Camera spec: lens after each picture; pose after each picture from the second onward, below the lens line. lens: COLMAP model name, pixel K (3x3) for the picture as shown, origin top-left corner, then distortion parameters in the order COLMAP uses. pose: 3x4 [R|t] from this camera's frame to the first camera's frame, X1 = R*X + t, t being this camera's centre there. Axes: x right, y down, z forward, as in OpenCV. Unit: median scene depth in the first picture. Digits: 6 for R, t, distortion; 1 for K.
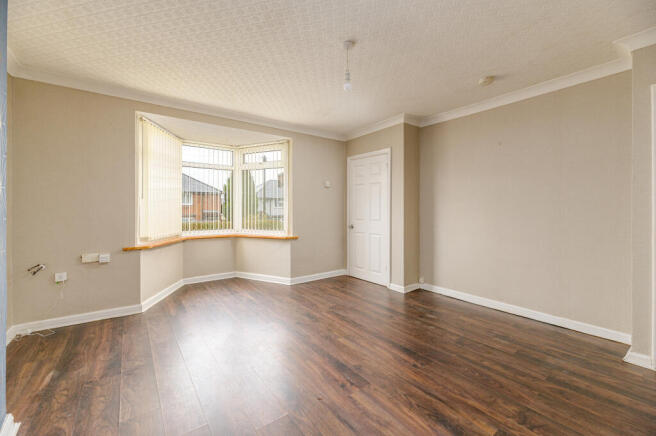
lens RADIAL K [[266.8, 0, 326.1], [0, 266.8, 210.8], [0, 0, 1]] dist [0.000947, 0.000380]
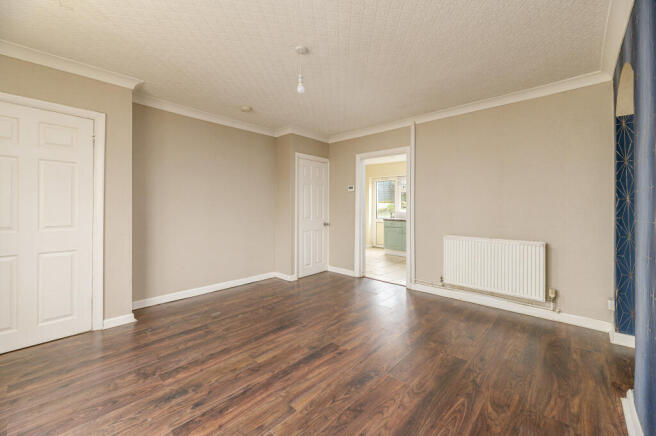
lens RADIAL K [[266.8, 0, 326.1], [0, 266.8, 210.8], [0, 0, 1]] dist [0.000947, 0.000380]
pose [[-0.189502, -0.008841, 0.981840, -0.833618], [0.004035, 0.999944, 0.009783, -0.004320], [-0.981872, 0.005816, -0.189456, 0.965944]]
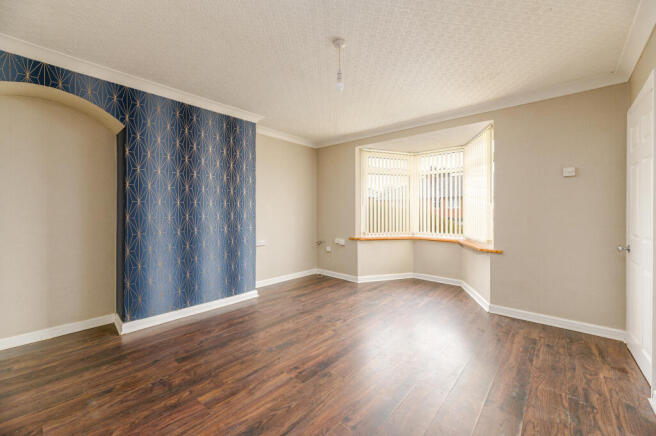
lens RADIAL K [[266.8, 0, 326.1], [0, 266.8, 210.8], [0, 0, 1]] dist [0.000947, 0.000380]
pose [[0.209517, -0.007496, -0.977776, 0.899101], [-0.010304, 0.999898, -0.009874, 0.000536], [0.977751, 0.012144, 0.209418, 0.658267]]
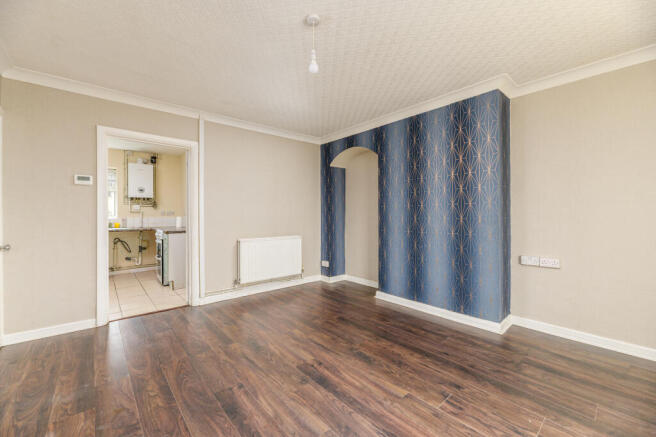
lens RADIAL K [[267.1, 0, 323.2], [0, 267.1, 217.5], [0, 0, 1]] dist [-0.000251, -0.000067]
pose [[-0.997400, 0.002731, -0.072011, 0.099740], [0.001201, 0.999773, 0.021272, -0.011507], [0.072052, 0.021130, -0.997177, 1.622125]]
